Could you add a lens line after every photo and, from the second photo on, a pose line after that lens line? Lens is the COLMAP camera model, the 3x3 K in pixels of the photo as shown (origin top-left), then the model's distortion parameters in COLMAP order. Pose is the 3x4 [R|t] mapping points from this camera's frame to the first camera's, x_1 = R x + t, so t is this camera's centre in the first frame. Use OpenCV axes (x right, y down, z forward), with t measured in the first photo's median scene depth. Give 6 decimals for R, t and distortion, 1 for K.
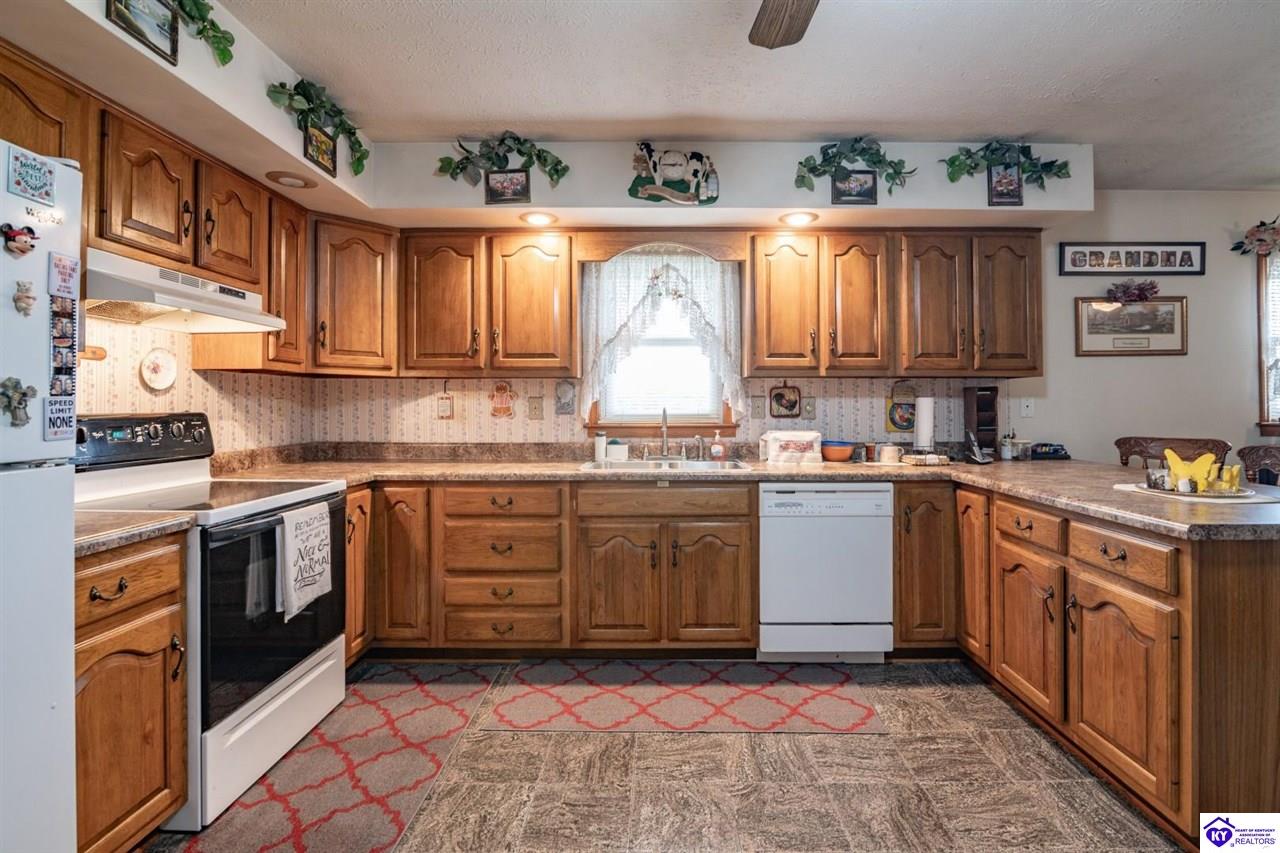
lens RADIAL K [[598.1, 0, 653.9], [0, 598.1, 399.5], [0, 0, 1]] dist [-0.020790, 0.000724]
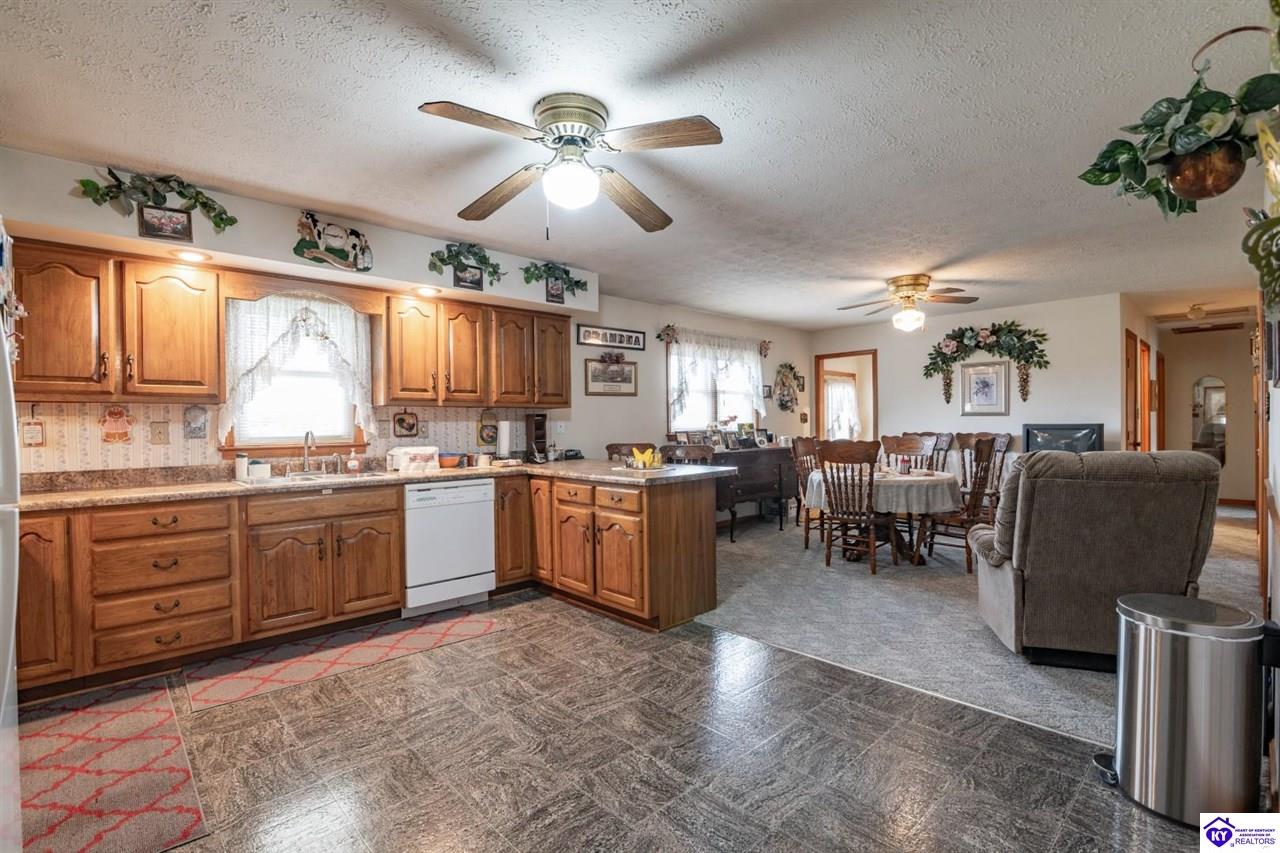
lens RADIAL K [[590.4, 0, 644.2], [0, 590.4, 426.2], [0, 0, 1]] dist [-0.021057, 0.000775]
pose [[0.722054, -0.009410, 0.691773, -0.350516], [0.002951, 0.999940, 0.010522, -0.005820], [-0.691830, -0.005556, 0.722039, -0.336048]]
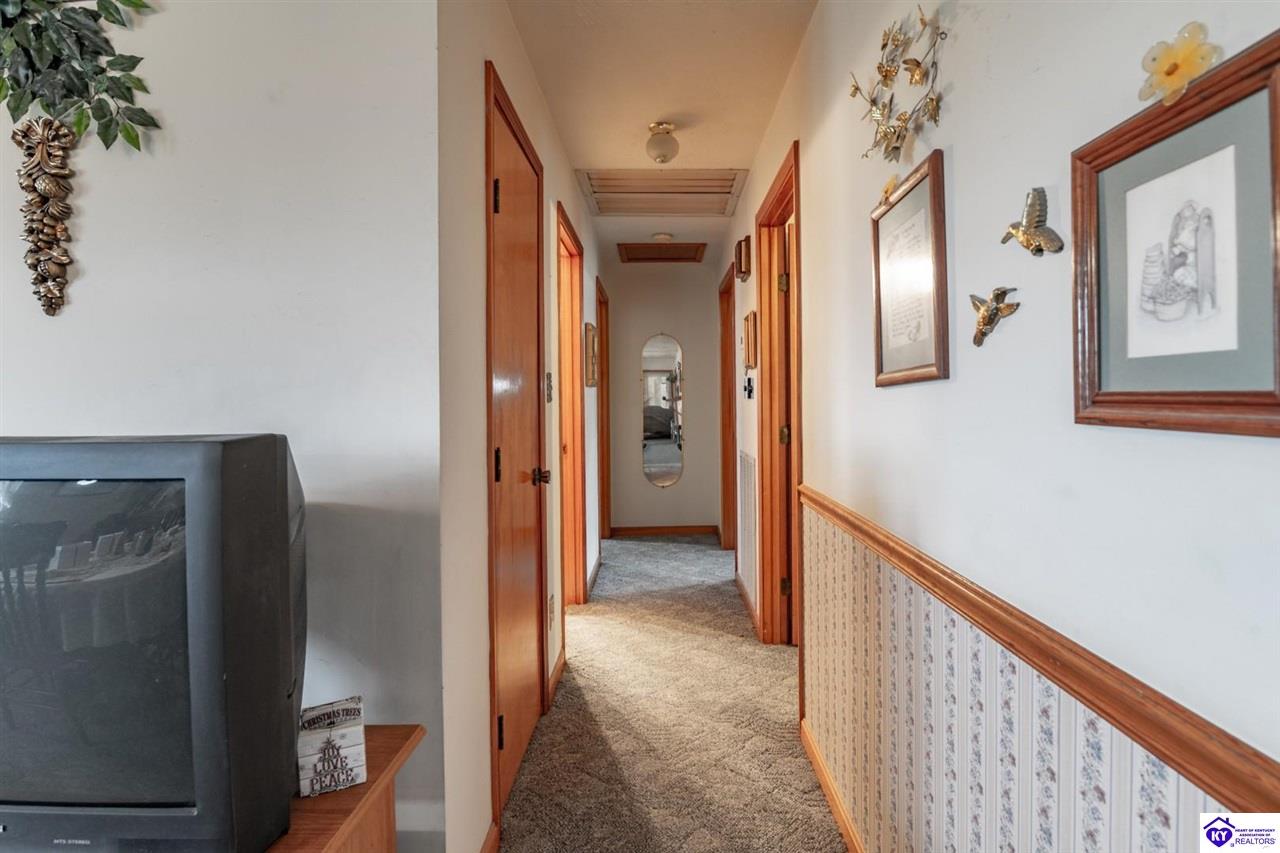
lens RADIAL K [[598.0, 0, 636.3], [0, 598.0, 390.4], [0, 0, 1]] dist [-0.019464, -0.000064]
pose [[0.036822, 0.014789, 0.999212, 1.924357], [0.000665, 0.999890, -0.014823, -0.007590], [-0.999322, 0.001210, 0.036808, -0.173764]]
